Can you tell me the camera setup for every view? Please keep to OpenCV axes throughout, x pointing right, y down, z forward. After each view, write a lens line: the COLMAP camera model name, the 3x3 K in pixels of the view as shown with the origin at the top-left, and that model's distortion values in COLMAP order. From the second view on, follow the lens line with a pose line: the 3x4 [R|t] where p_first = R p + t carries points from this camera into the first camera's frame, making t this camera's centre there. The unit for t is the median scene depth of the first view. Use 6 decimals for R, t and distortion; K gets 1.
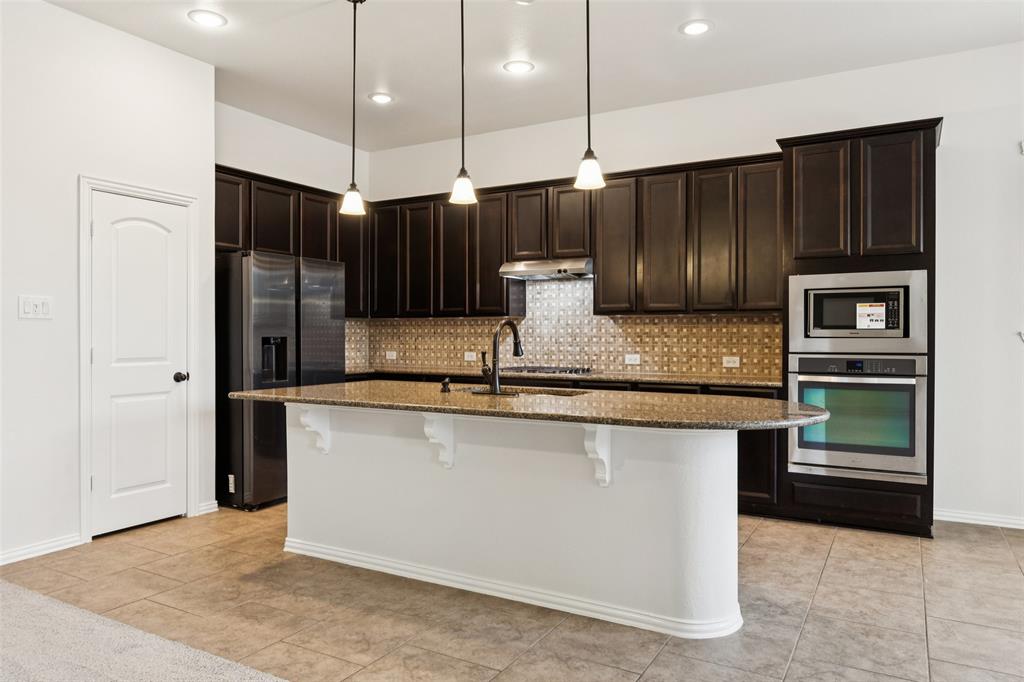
lens RADIAL K [[686.1, 0, 513.8], [0, 686.1, 338.9], [0, 0, 1]] dist [-0.002947, 0.000952]
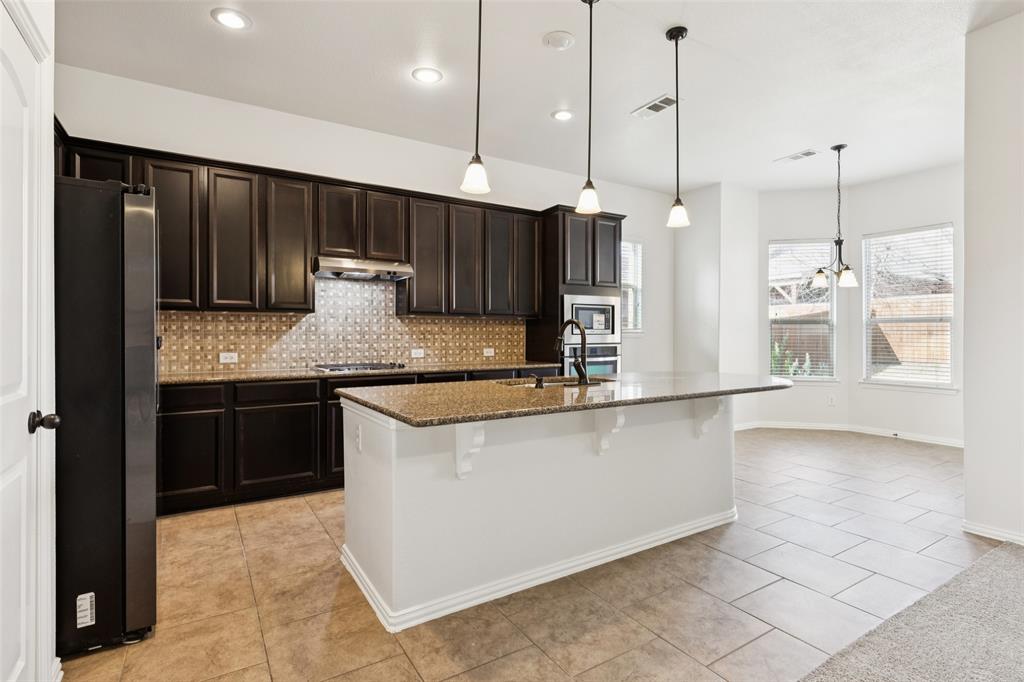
lens RADIAL K [[503.9, 0, 517.2], [0, 503.9, 333.3], [0, 0, 1]] dist [-0.000390, -0.000399]
pose [[0.468656, 0.000418, 0.883380, -0.658497], [0.005981, 0.999975, -0.003646, -0.000695], [-0.883360, 0.006992, 0.468642, 0.568493]]
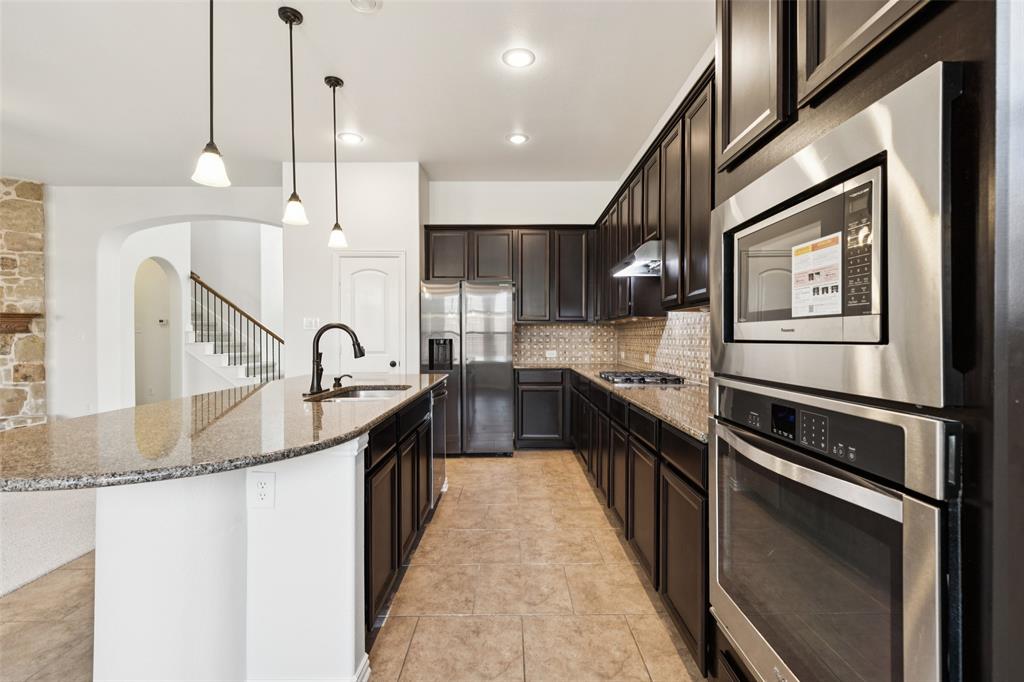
lens RADIAL K [[464.0, 0, 519.2], [0, 464.0, 339.7], [0, 0, 1]] dist [0.002172, 0.000697]
pose [[0.504618, 0.001186, -0.863342, 0.619704], [-0.000565, 0.999999, 0.001043, -0.003222], [0.863342, -0.000039, 0.504619, 0.732161]]
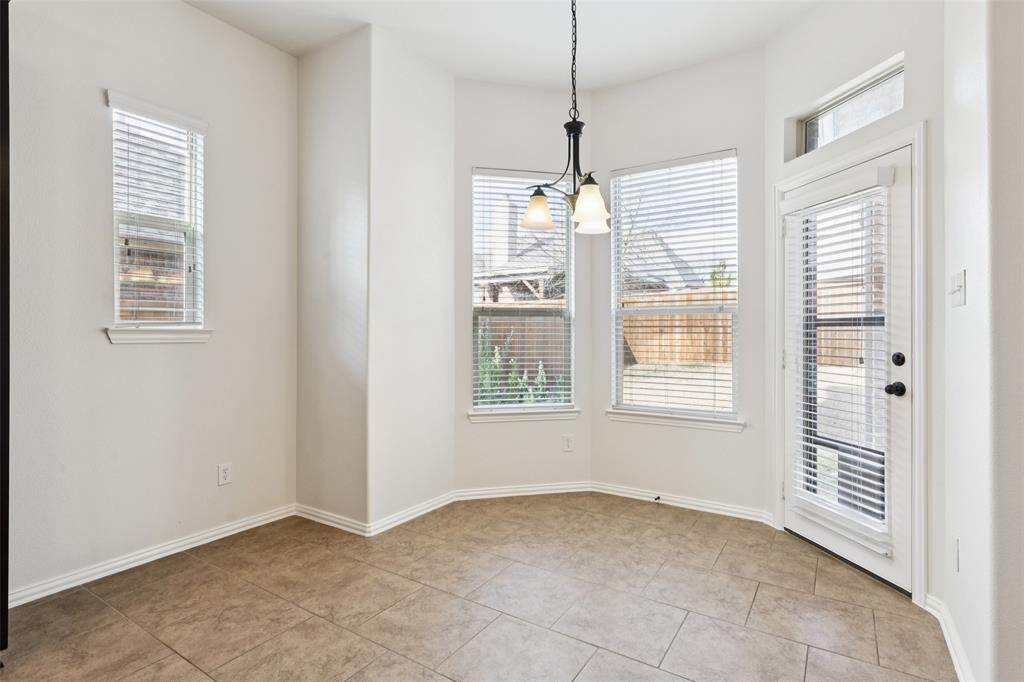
lens RADIAL K [[503.9, 0, 516.5], [0, 503.9, 332.3], [0, 0, 1]] dist [-0.000390, -0.000399]
pose [[0.052343, -0.000845, 0.998629, 0.179470], [0.011667, 0.999932, 0.000234, -0.000184], [-0.998561, 0.011639, 0.052350, 0.491361]]
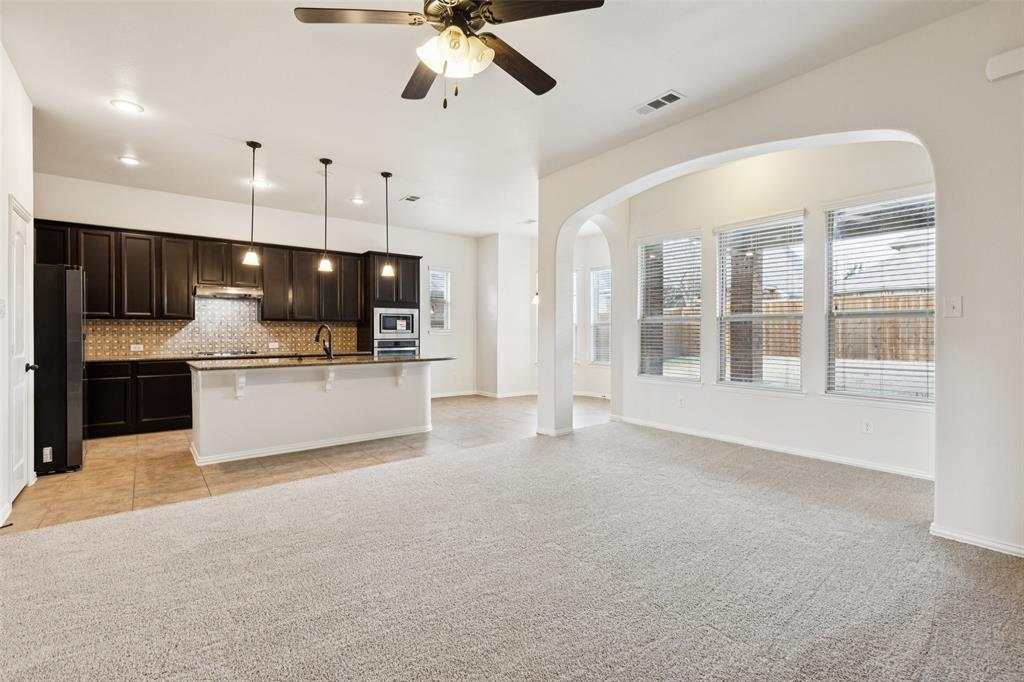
lens RADIAL K [[464.0, 0, 520.0], [0, 464.0, 337.7], [0, 0, 1]] dist [0.002172, 0.000697]
pose [[0.366637, -0.011330, 0.930295, -0.952913], [0.007144, 0.999931, 0.009363, 0.002843], [-0.930336, 0.003213, 0.366693, -0.088082]]
